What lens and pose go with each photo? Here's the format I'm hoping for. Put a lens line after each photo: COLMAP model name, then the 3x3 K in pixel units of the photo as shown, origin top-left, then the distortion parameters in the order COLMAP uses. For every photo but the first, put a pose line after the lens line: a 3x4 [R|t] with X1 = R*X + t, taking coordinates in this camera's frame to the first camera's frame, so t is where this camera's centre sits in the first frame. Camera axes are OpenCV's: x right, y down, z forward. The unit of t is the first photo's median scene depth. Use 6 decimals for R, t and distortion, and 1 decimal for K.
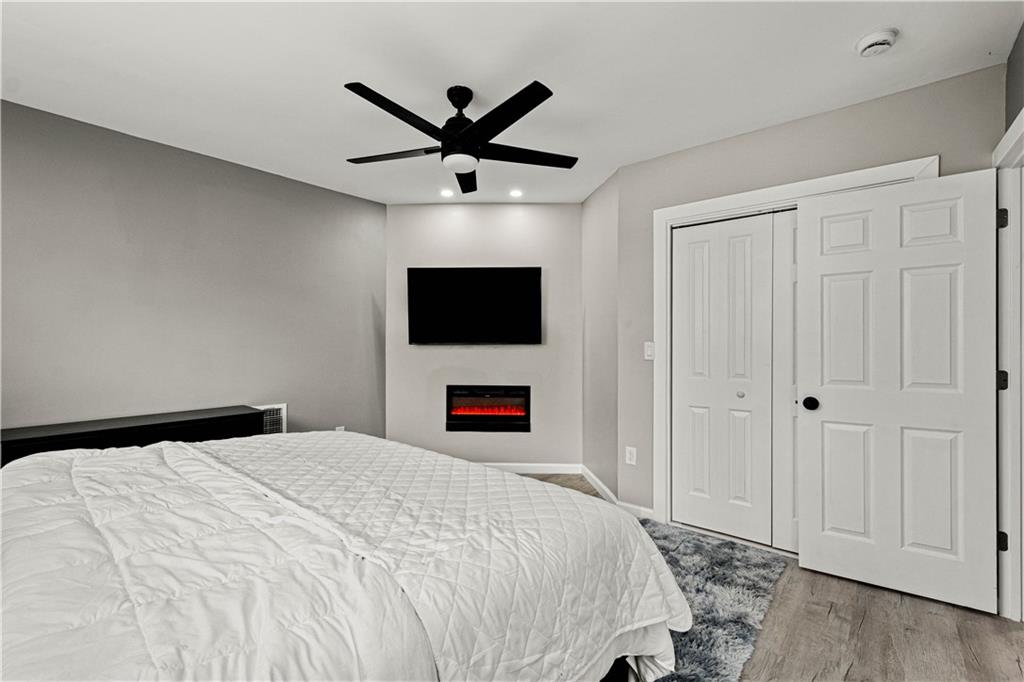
lens RADIAL K [[453.4, 0, 515.2], [0, 453.4, 344.4], [0, 0, 1]] dist [0.001600, 0.000182]
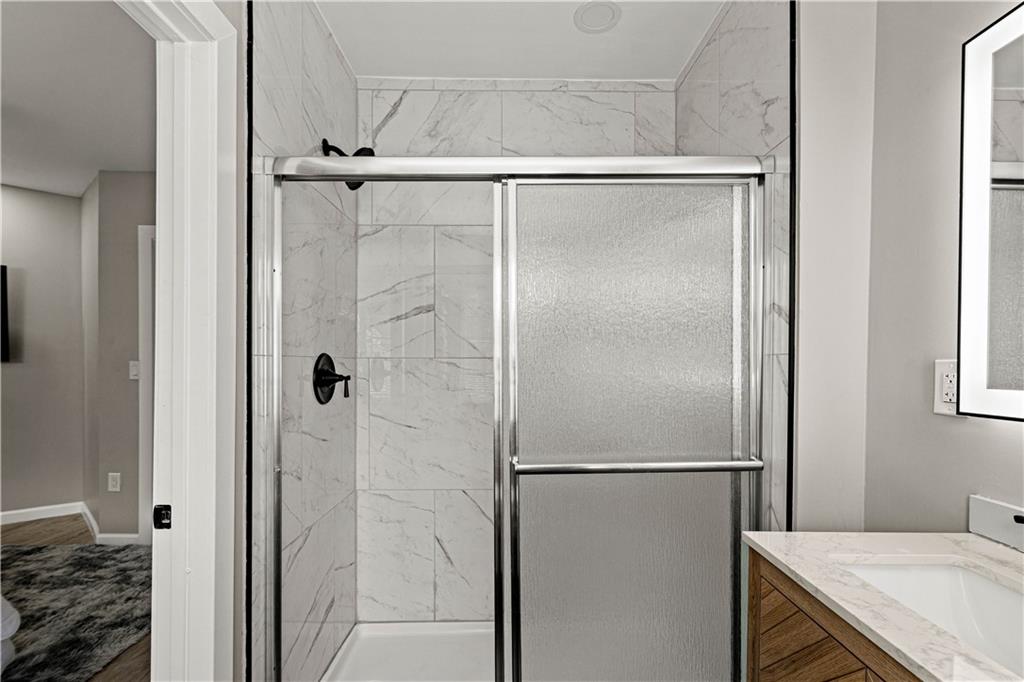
lens RADIAL K [[453.4, 0, 515.2], [0, 453.4, 364.6], [0, 0, 1]] dist [0.001600, 0.000182]
pose [[0.750394, -0.002850, 0.660985, 0.257238], [-0.002772, 0.999968, 0.007459, -0.007066], [-0.660985, -0.007430, 0.750362, -0.251591]]
